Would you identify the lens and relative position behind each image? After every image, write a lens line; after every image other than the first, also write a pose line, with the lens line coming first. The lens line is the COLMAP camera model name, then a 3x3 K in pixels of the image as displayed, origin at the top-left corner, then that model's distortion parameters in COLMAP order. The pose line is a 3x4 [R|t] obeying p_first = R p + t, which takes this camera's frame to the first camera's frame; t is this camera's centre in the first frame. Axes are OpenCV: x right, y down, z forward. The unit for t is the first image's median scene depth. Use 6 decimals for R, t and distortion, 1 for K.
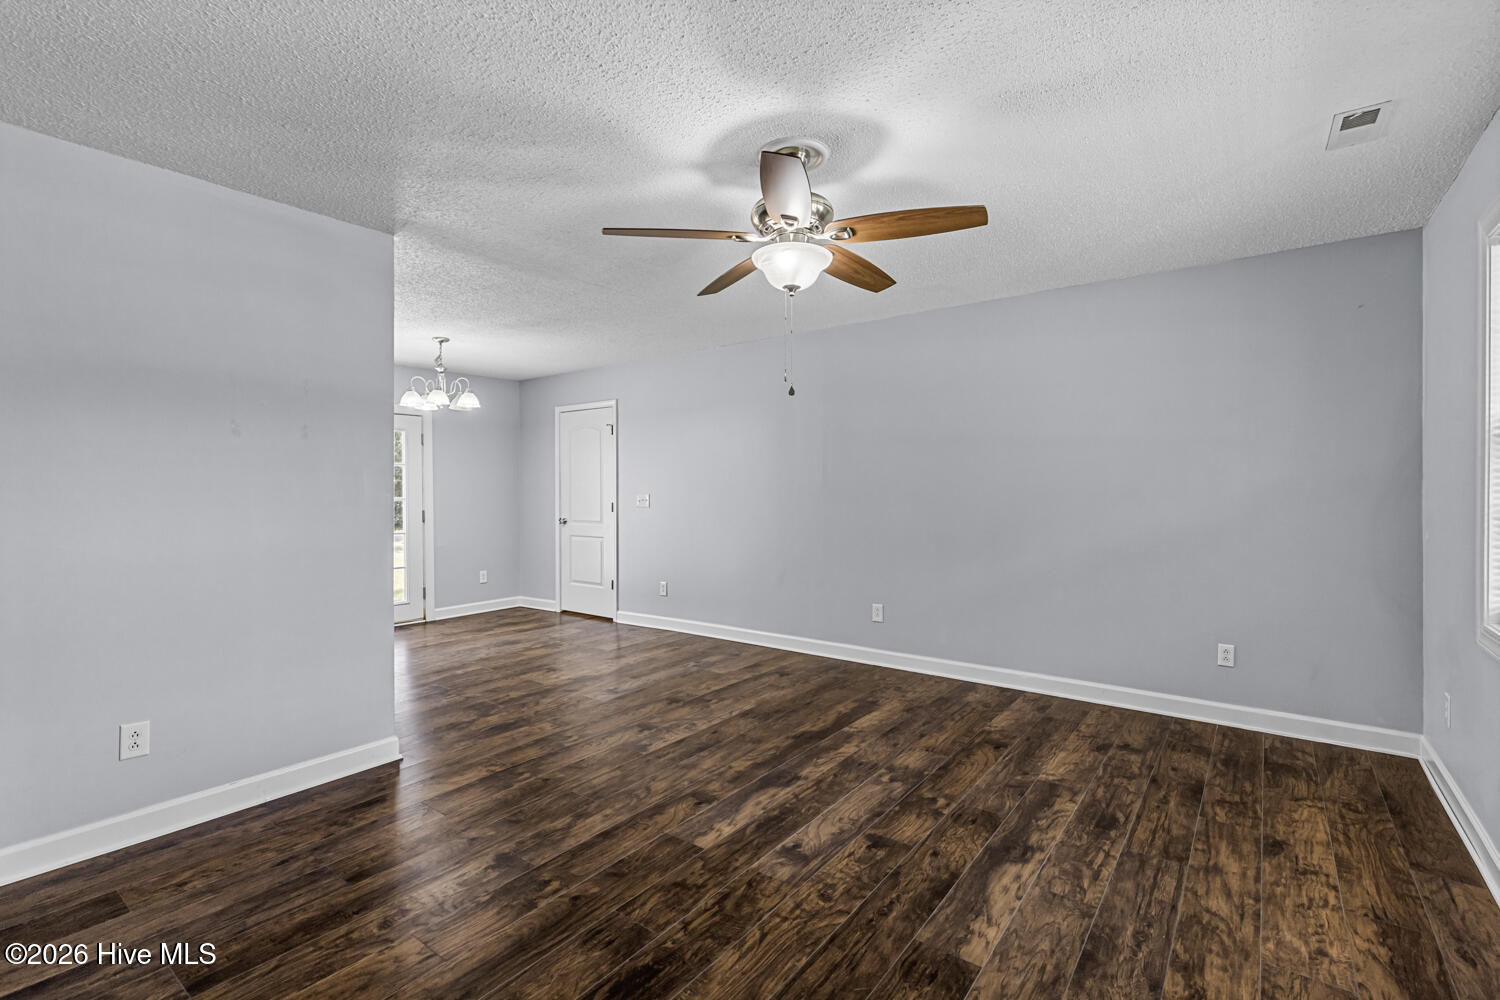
lens RADIAL K [[692.4, 0, 748.7], [0, 692.4, 492.4], [0, 0, 1]] dist [0.021843, 0.000343]
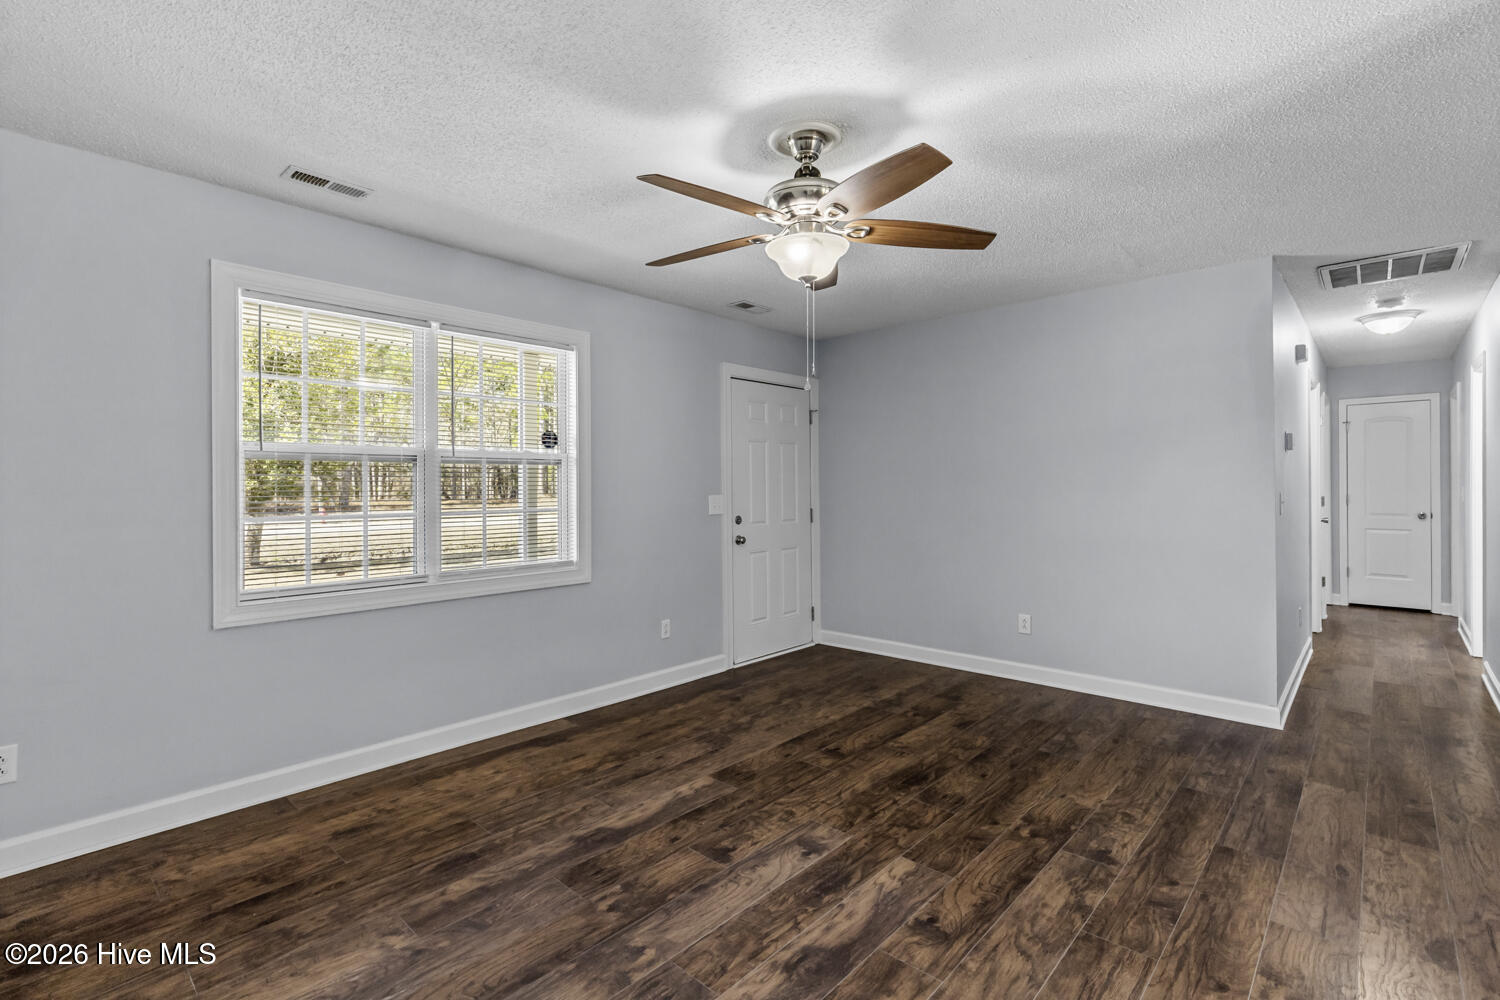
lens RADIAL K [[692.4, 0, 740.4], [0, 692.4, 495.9], [0, 0, 1]] dist [0.021843, 0.000343]
pose [[-0.994454, 0.006017, 0.104999, 0.055399], [0.008137, 0.999771, 0.019769, -0.015854], [-0.104856, 0.020514, -0.994276, 1.970601]]
